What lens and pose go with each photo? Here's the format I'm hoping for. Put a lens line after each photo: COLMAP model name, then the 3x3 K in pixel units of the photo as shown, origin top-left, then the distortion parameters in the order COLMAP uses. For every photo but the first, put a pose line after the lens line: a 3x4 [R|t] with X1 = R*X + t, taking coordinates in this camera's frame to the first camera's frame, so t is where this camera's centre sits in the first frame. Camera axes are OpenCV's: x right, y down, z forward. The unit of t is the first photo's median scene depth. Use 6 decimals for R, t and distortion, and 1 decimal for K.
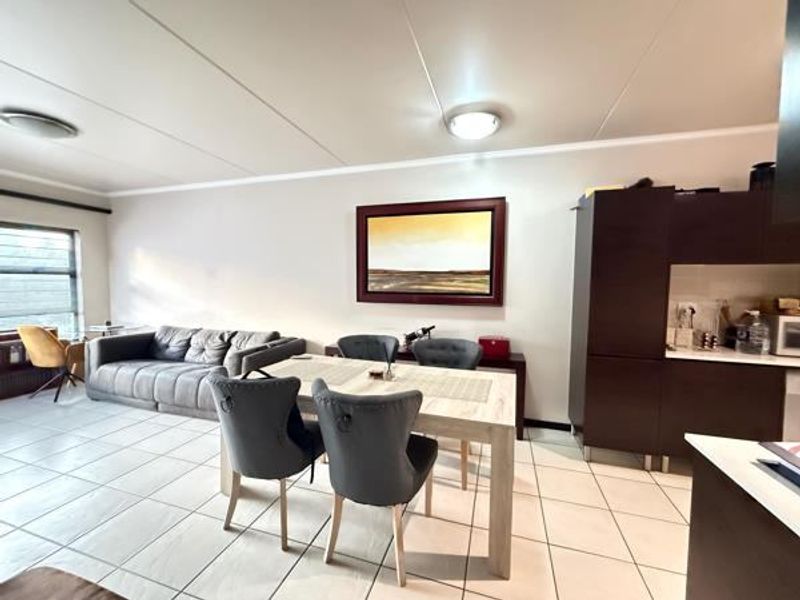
lens RADIAL K [[322.6, 0, 400.0], [0, 322.6, 300.0], [0, 0, 1]] dist [-0.006780, 0.000032]
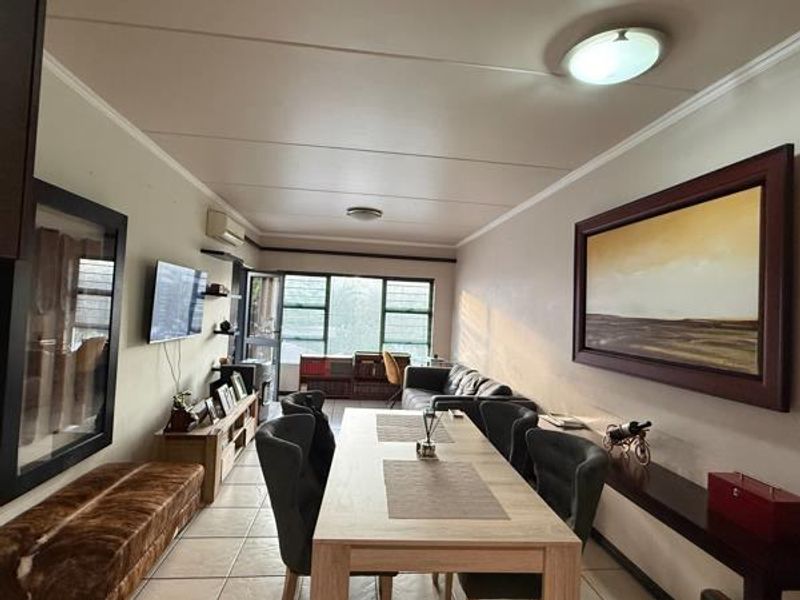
lens RADIAL K [[417.4, 0, 400.0], [0, 417.4, 300.0], [0, 0, 1]] dist [-0.000764, -0.000470]
pose [[0.409790, -0.014925, -0.912058, 0.524149], [-0.095956, 0.993613, -0.059373, -0.036484], [0.907119, 0.111848, 0.405741, 0.304867]]
